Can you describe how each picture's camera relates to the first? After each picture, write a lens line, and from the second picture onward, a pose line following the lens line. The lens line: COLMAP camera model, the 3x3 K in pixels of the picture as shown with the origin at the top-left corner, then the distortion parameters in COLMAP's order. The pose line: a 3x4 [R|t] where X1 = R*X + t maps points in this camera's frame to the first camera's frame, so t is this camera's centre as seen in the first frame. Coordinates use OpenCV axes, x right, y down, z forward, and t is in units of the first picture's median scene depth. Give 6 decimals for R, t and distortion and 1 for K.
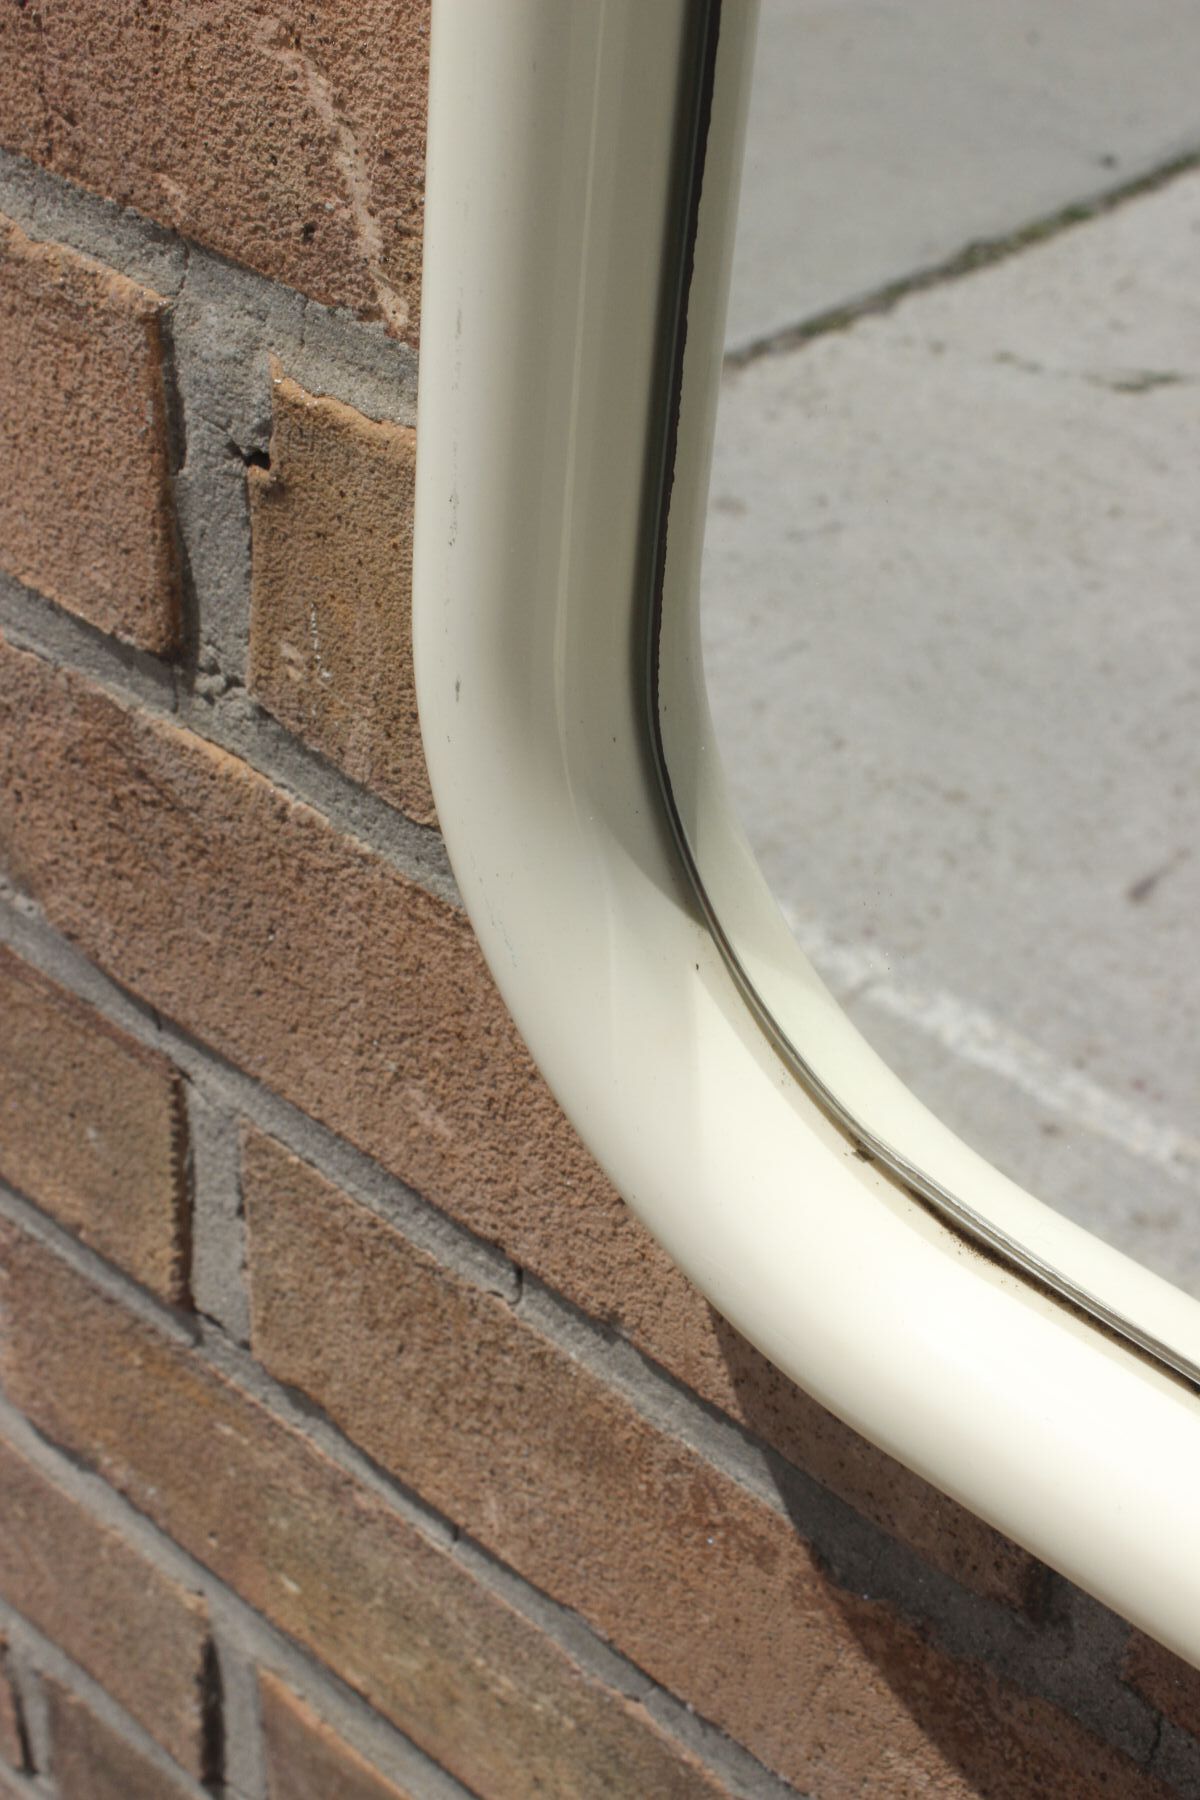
lens RADIAL K [[2655.9, 0, 603.3], [0, 2655.9, 908.6], [0, 0, 1]] dist [-0.028828, 0.000000]
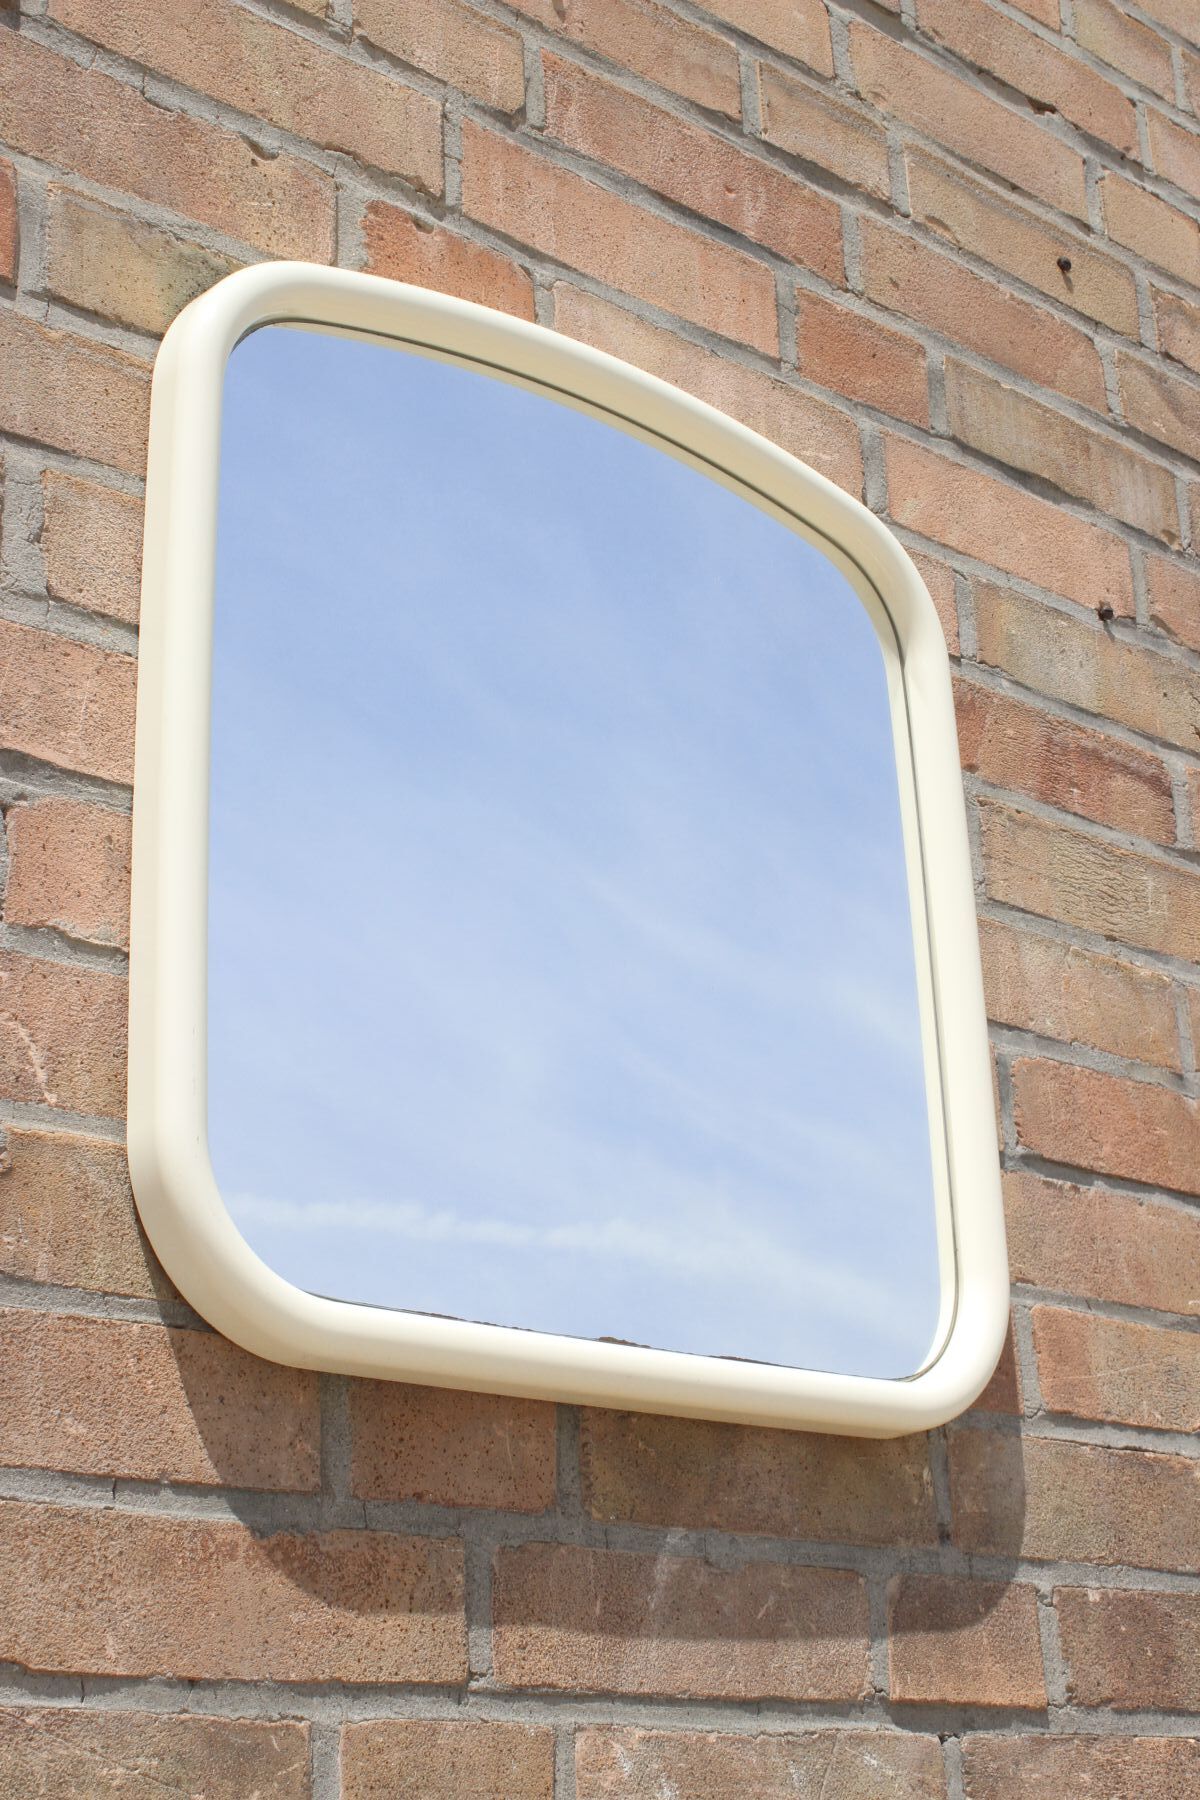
lens RADIAL K [[2655.9, 0, 601.6], [0, 2655.9, 905.4], [0, 0, 1]] dist [-0.028828, 0.000000]
pose [[0.137080, 0.274967, 0.951631, -2.590225], [0.660855, 0.690259, -0.294640, 0.828461], [-0.737889, 0.669280, -0.087093, 0.546909]]
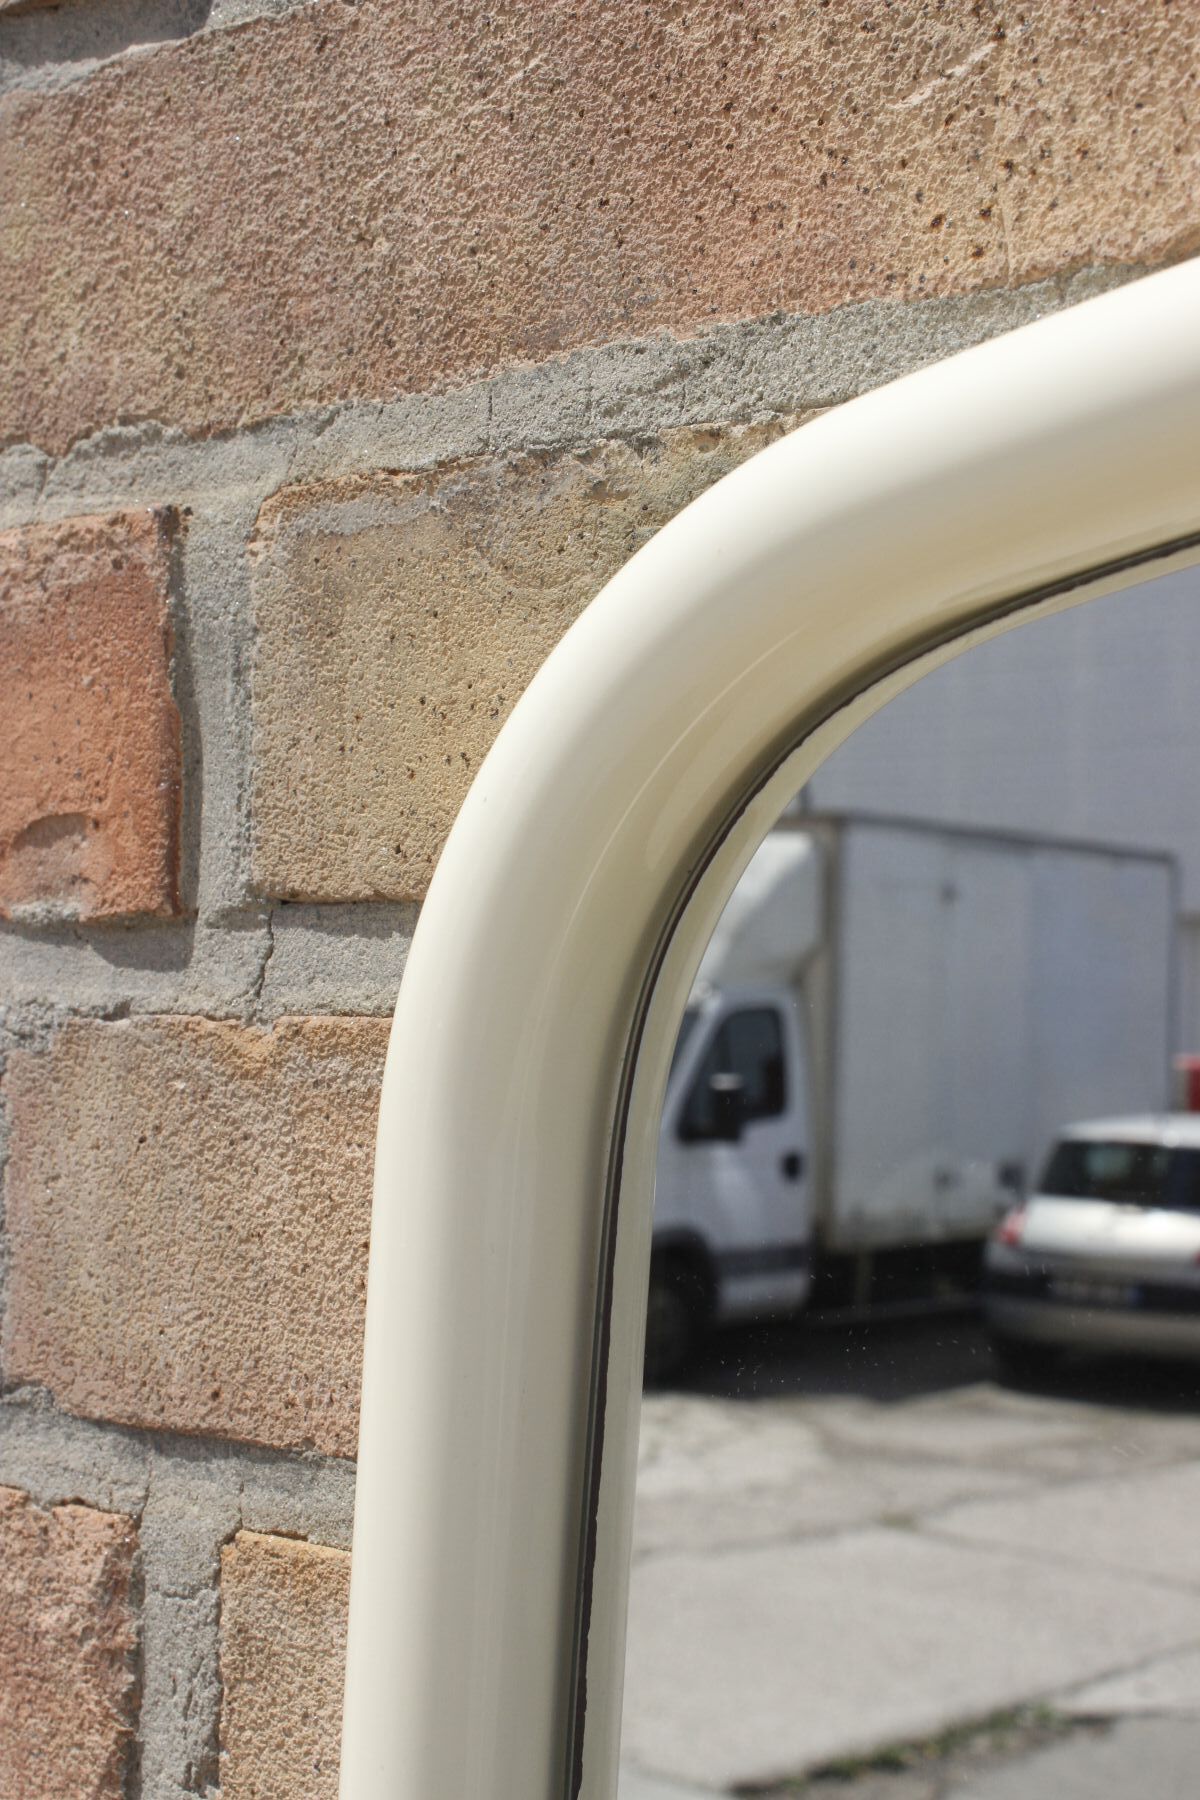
lens RADIAL K [[2637.6, 0, 599.5], [0, 2637.6, 904.8], [0, 0, 1]] dist [-0.046026, 0.000000]
pose [[0.999226, -0.036484, 0.014709, 0.075840], [0.037065, 0.747978, -0.662687, -0.294538], [0.013175, 0.662720, 0.748752, -0.425508]]
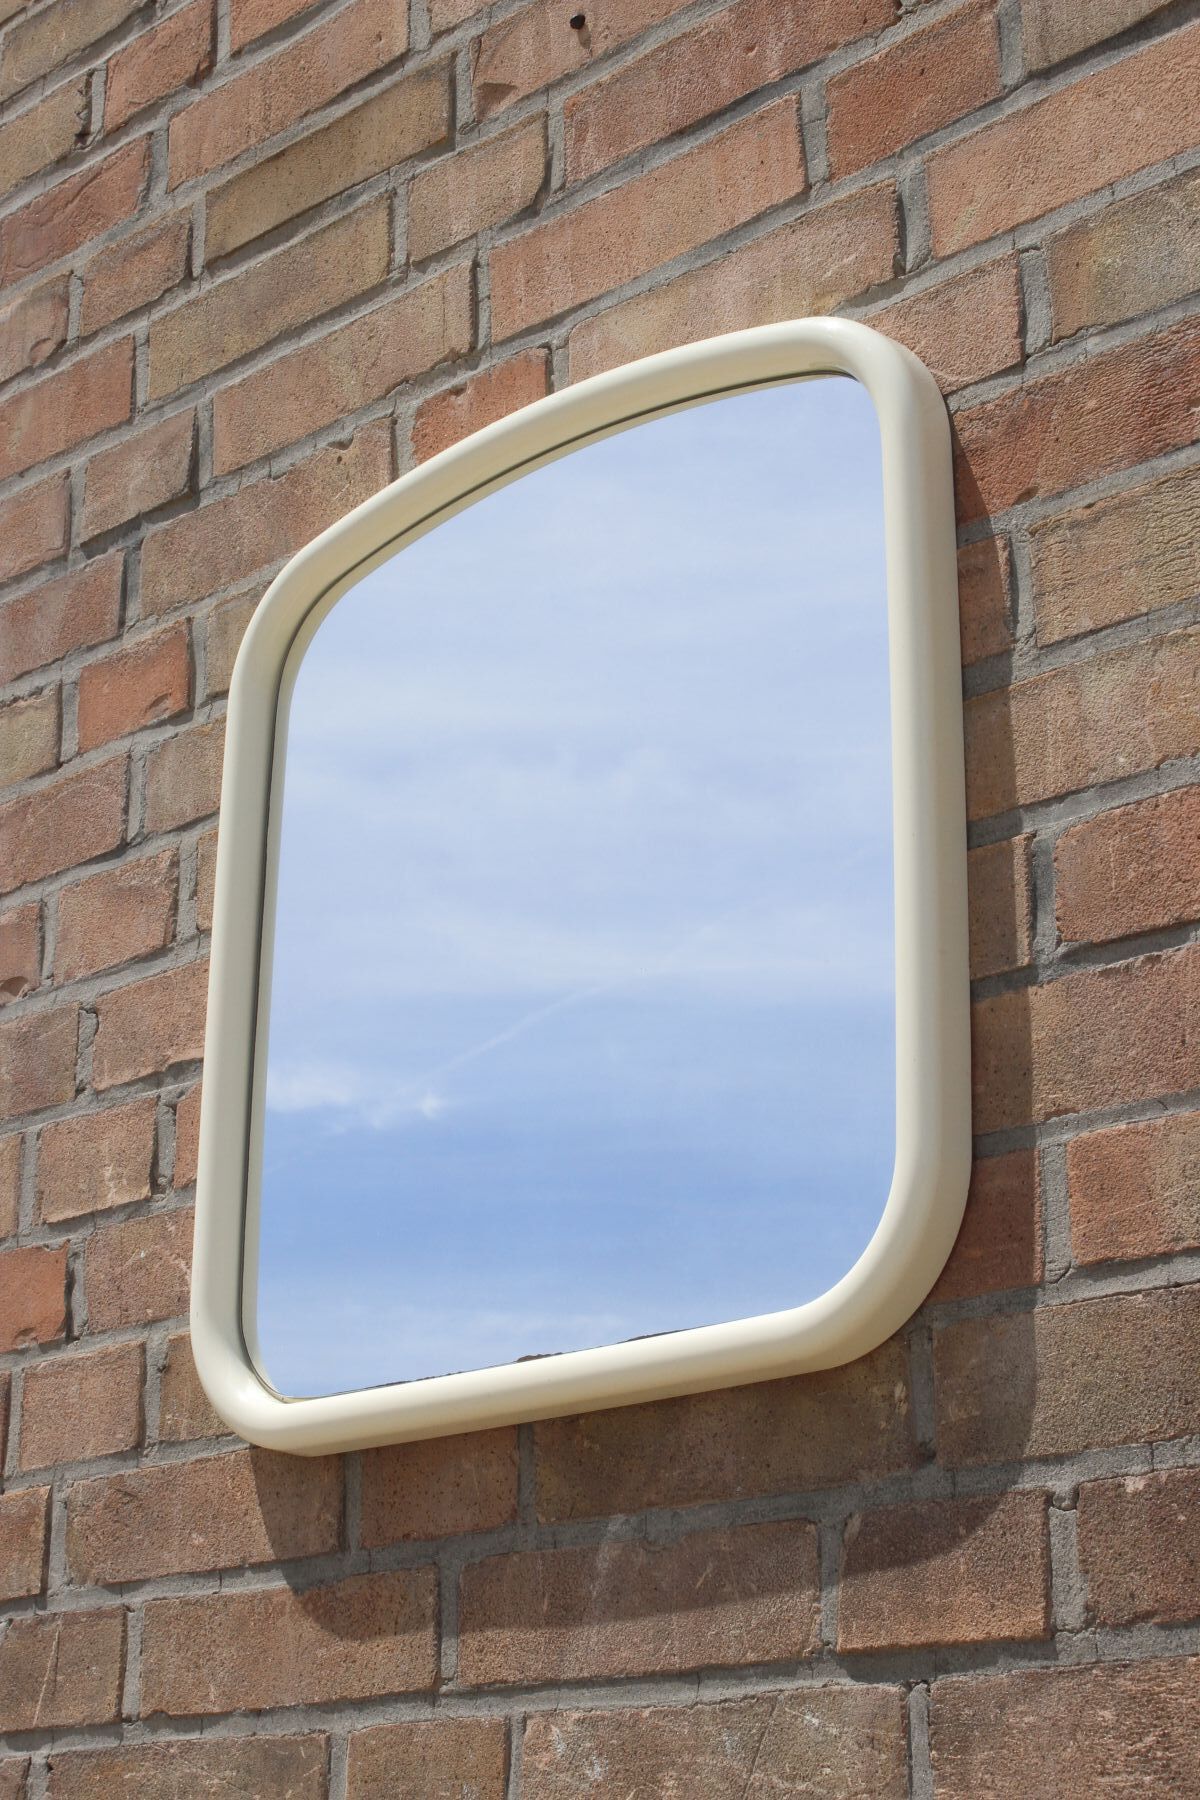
lens RADIAL K [[3272.5, 0, 599.5], [0, 3272.5, 900.6], [0, 0, 1]] dist [0.014887, 0.000000]
pose [[0.996438, -0.078457, -0.030927, 0.677893], [0.013887, 0.514370, -0.857456, 3.440706], [0.083182, 0.853972, 0.513627, -1.925906]]
